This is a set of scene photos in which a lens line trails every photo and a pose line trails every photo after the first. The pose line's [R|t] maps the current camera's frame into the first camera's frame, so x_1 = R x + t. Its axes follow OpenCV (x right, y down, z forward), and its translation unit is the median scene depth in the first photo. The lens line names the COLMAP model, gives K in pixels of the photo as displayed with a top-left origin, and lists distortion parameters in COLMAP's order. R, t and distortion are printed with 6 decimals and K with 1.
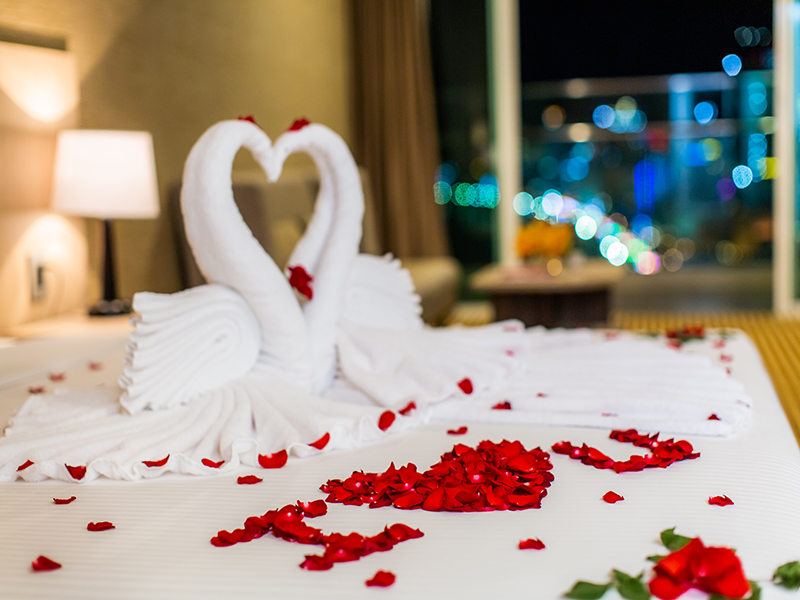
lens RADIAL K [[1151.5, 0, 366.7], [0, 1151.5, 300.6], [0, 0, 1]] dist [-0.003985, 0.079455]
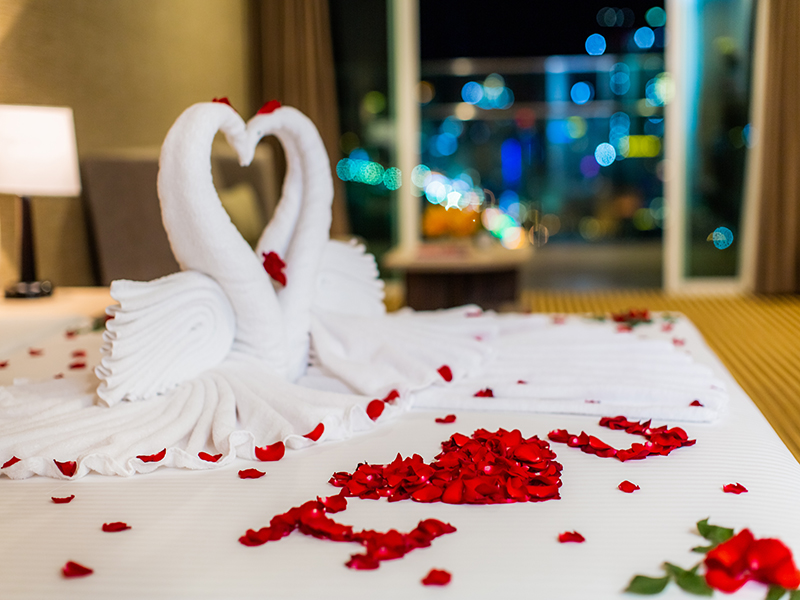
lens RADIAL K [[1151.5, 0, 366.7], [0, 1151.5, 300.6], [0, 0, 1]] dist [-0.003985, 0.079455]
pose [[0.993563, -0.000848, 0.113275, -0.099870], [-0.001706, 0.999746, 0.022456, -0.011853], [-0.113265, -0.022505, 0.993310, 0.016852]]
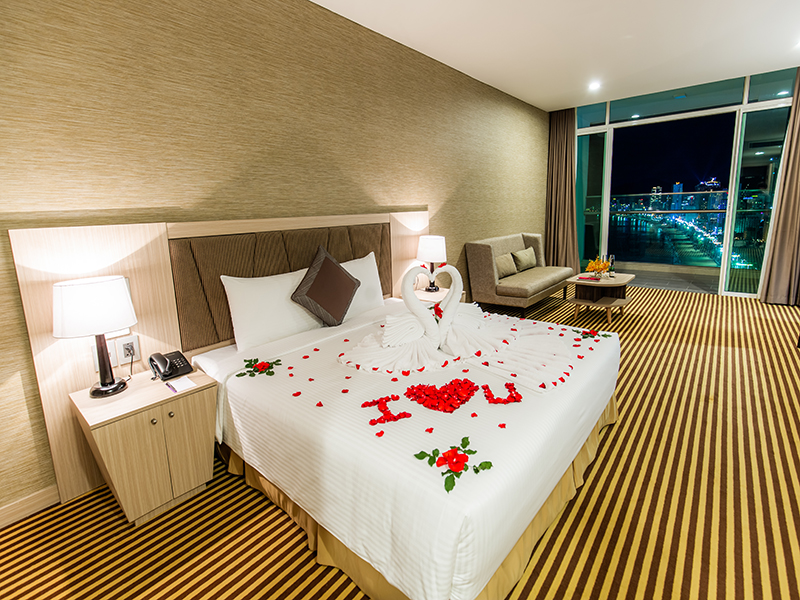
lens RADIAL K [[372.2, 0, 409.1], [0, 372.2, 275.7], [0, 0, 1]] dist [0.000011, -0.000102]
pose [[0.898867, 0.075807, -0.431615, 0.361678], [-0.043774, 0.995530, 0.083687, -0.232481], [0.436030, -0.056330, 0.898168, -0.007368]]
